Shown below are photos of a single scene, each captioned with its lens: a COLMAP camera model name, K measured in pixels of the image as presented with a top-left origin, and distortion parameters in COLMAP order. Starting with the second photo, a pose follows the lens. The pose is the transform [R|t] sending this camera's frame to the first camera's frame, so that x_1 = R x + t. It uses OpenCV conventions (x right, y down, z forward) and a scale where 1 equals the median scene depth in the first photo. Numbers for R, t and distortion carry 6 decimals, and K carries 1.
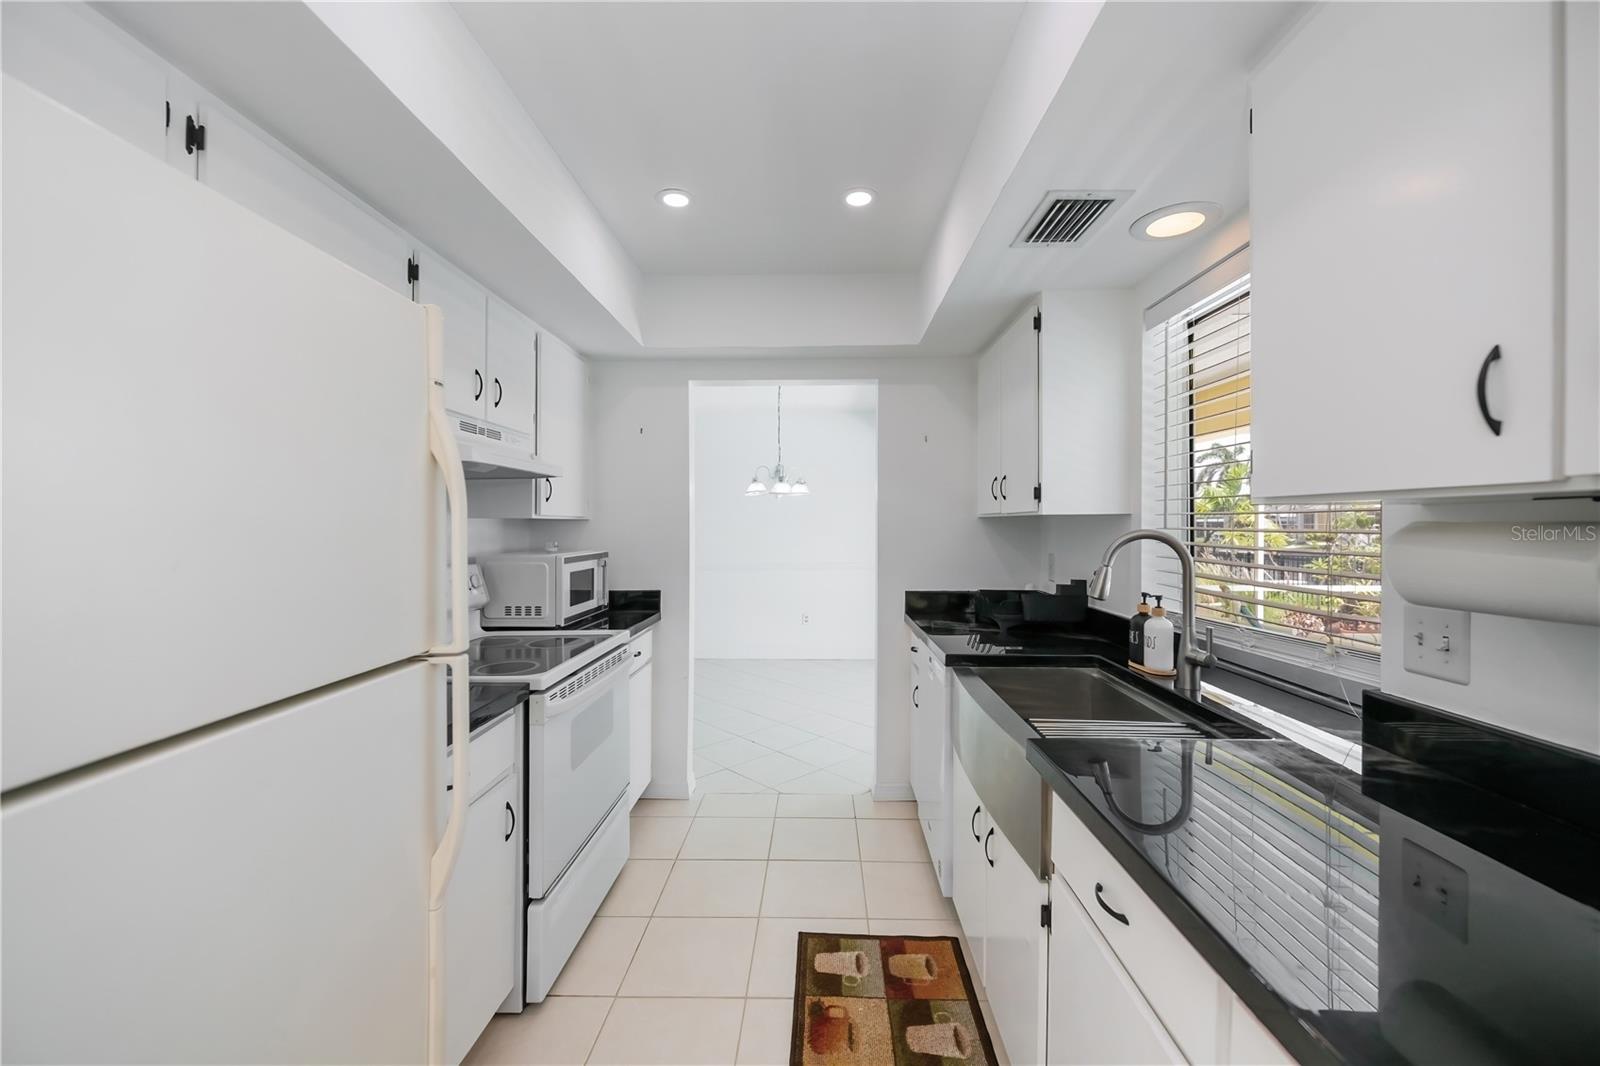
lens RADIAL K [[633.3, 0, 791.8], [0, 633.3, 528.7], [0, 0, 1]] dist [-0.007277, -0.002374]
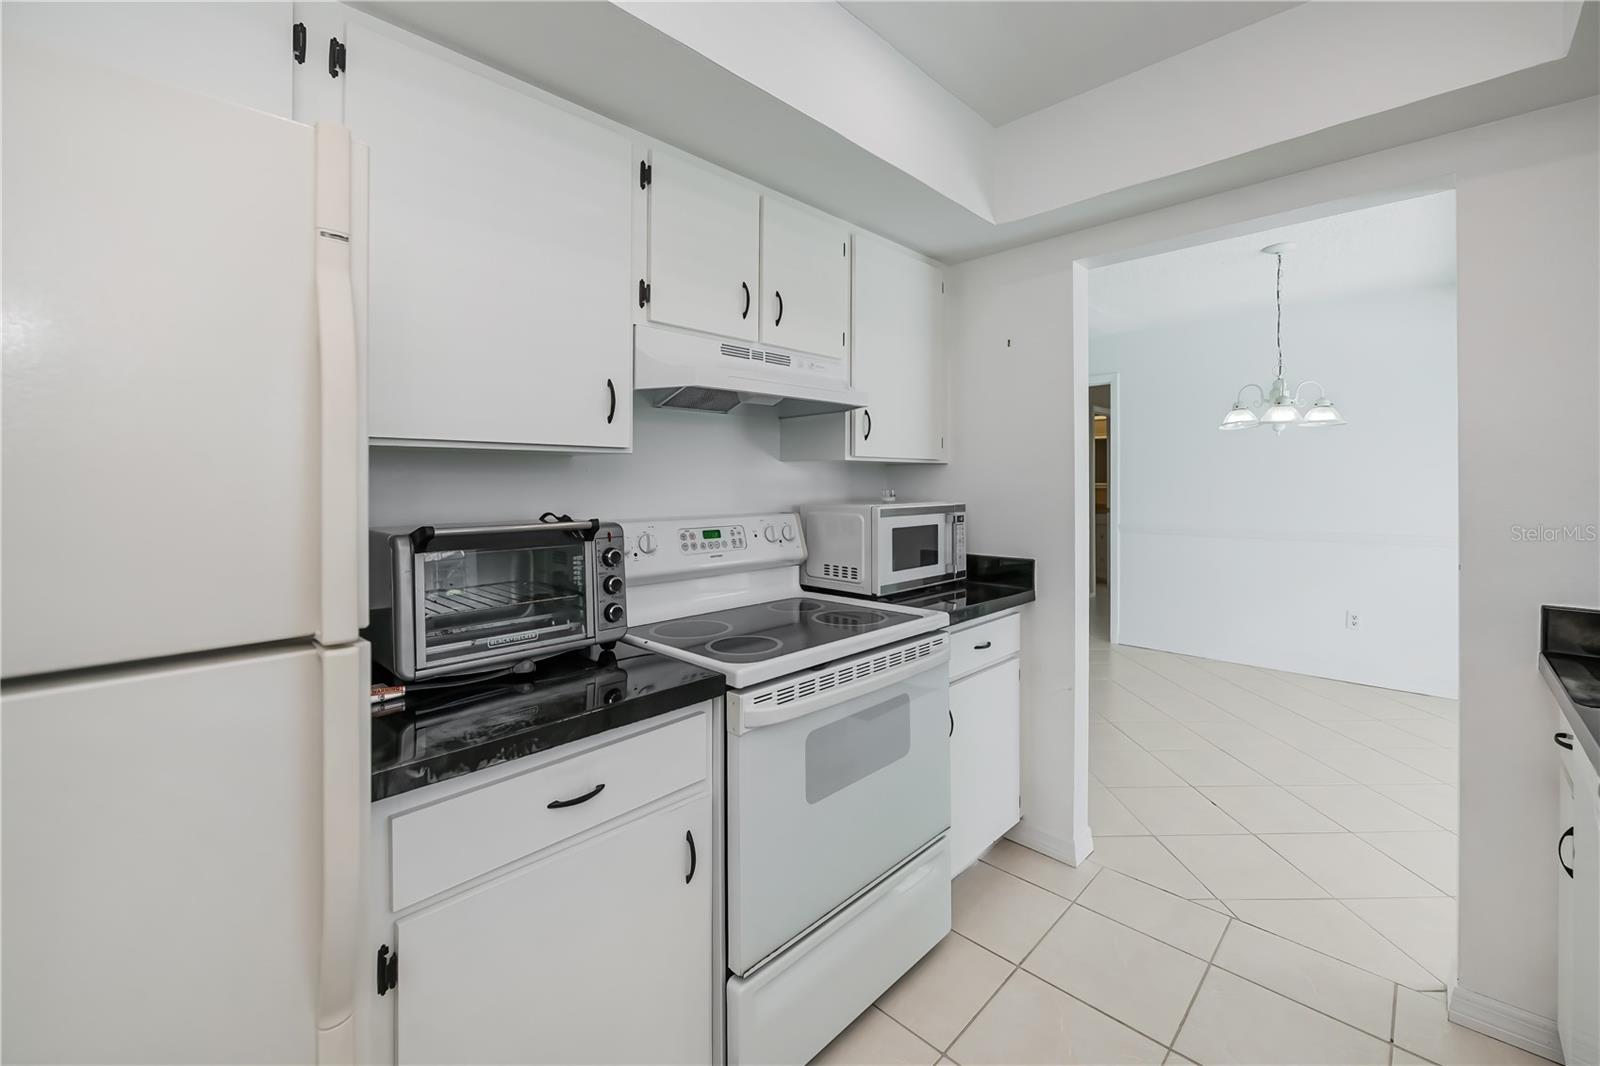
lens RADIAL K [[633.3, 0, 806.1], [0, 633.3, 472.2], [0, 0, 1]] dist [-0.007277, -0.002374]
pose [[0.738955, -0.010067, -0.673679, 0.102614], [-0.002935, 0.999831, -0.018160, 0.013885], [0.673748, 0.015397, 0.738801, 0.342246]]
